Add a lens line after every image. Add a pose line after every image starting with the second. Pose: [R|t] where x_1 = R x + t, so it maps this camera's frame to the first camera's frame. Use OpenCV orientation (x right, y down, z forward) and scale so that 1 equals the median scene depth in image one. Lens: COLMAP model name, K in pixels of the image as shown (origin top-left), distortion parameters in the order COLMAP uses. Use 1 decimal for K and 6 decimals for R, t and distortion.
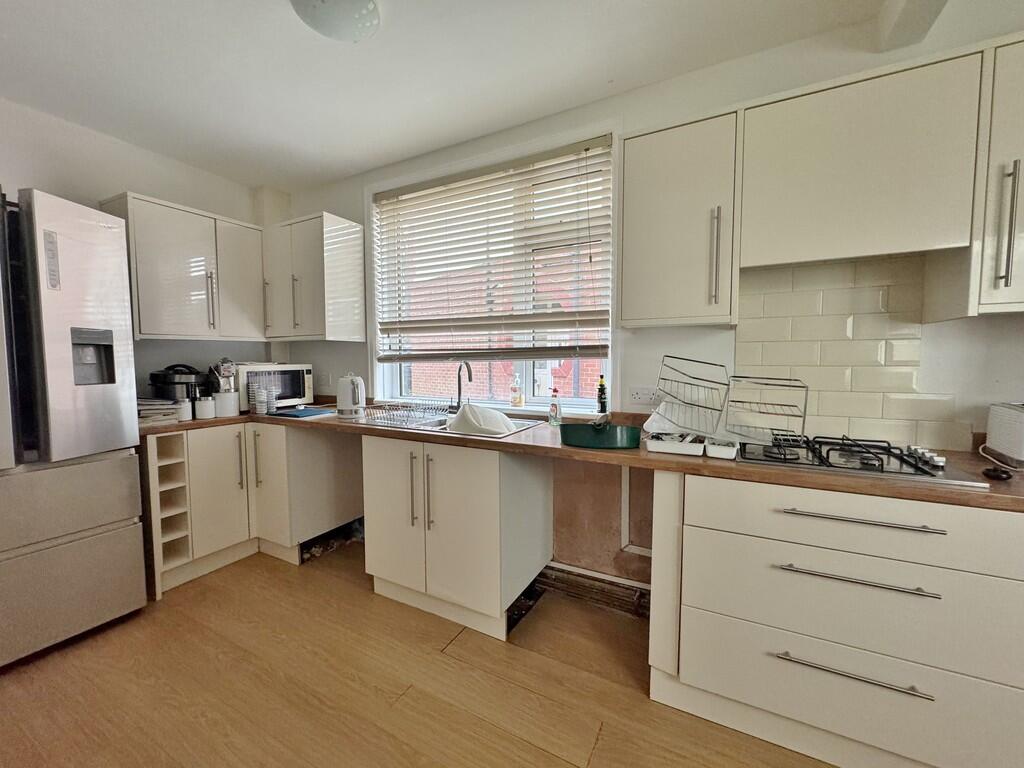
lens RADIAL K [[409.4, 0, 510.6], [0, 409.4, 384.4], [0, 0, 1]] dist [-0.003120, -0.000613]
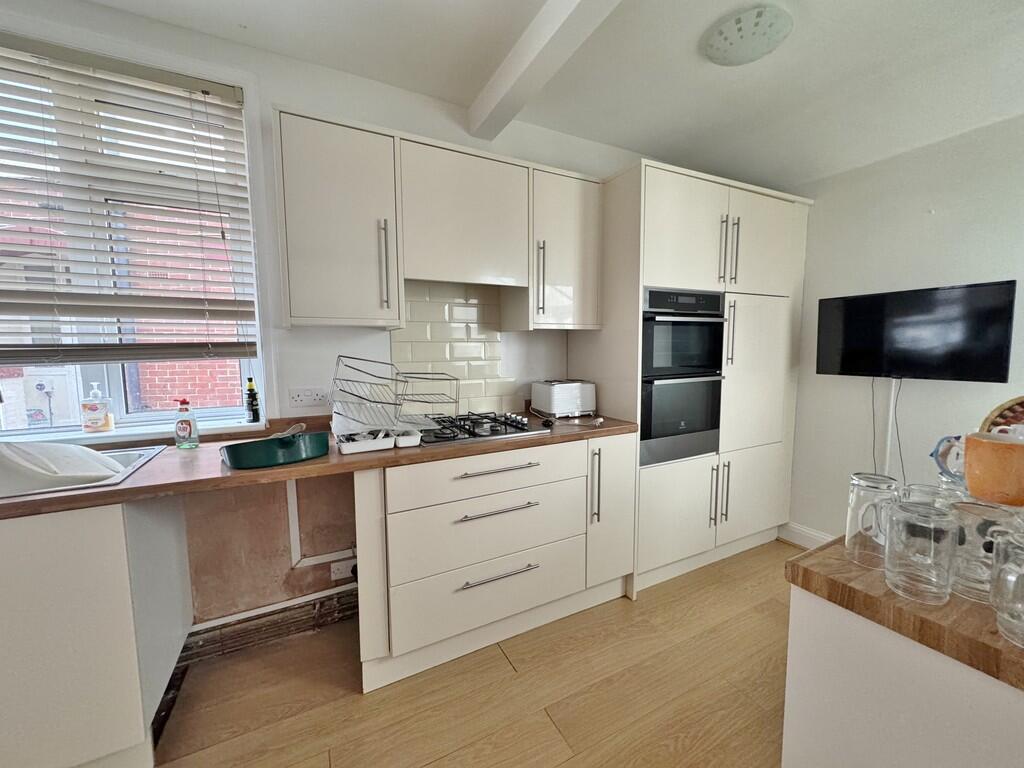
lens RADIAL K [[409.4, 0, 509.6], [0, 409.4, 383.8], [0, 0, 1]] dist [-0.003120, -0.000613]
pose [[0.561981, -0.076629, 0.823593, -0.192734], [0.054277, 0.996970, 0.055724, -0.032314], [-0.825367, 0.013387, 0.564438, 0.093224]]
